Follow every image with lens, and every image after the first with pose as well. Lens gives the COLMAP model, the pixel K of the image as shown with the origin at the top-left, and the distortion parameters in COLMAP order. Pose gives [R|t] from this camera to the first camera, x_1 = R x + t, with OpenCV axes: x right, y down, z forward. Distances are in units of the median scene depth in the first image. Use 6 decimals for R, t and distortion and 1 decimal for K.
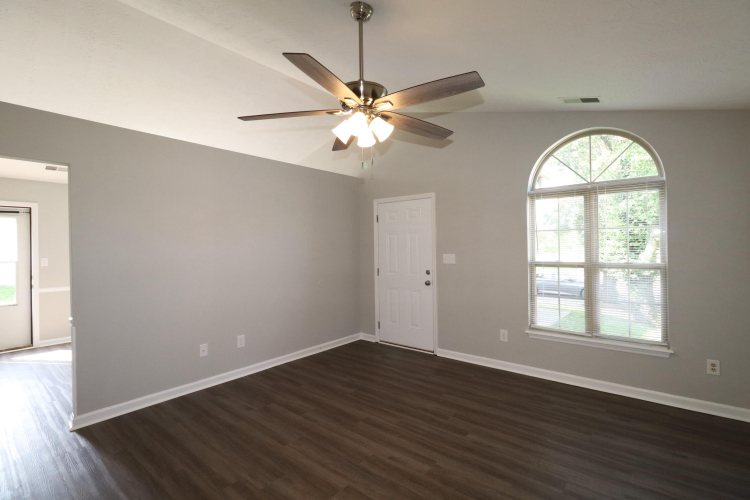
lens RADIAL K [[348.3, 0, 375.9], [0, 348.3, 245.1], [0, 0, 1]] dist [0.002495, -0.001648]
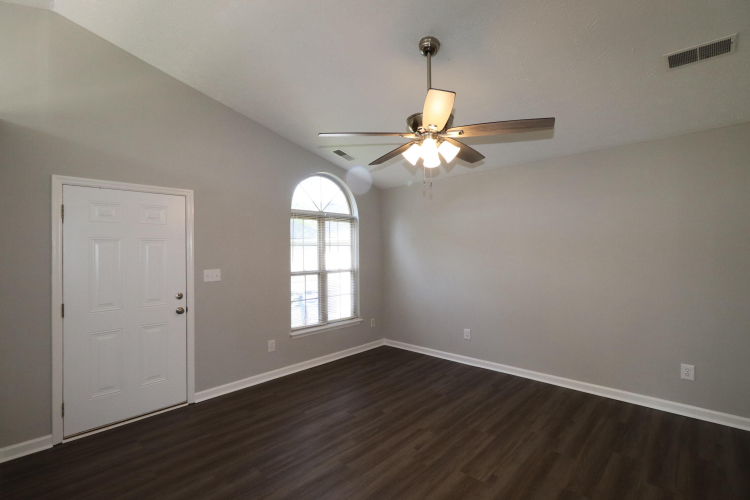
lens RADIAL K [[348.3, 0, 373.6], [0, 348.3, 250.4], [0, 0, 1]] dist [0.002495, -0.001648]
pose [[0.070898, 0.016112, 0.997353, -0.837801], [0.011742, 0.999787, -0.016986, -0.001581], [-0.997414, 0.012915, 0.070694, 0.813064]]
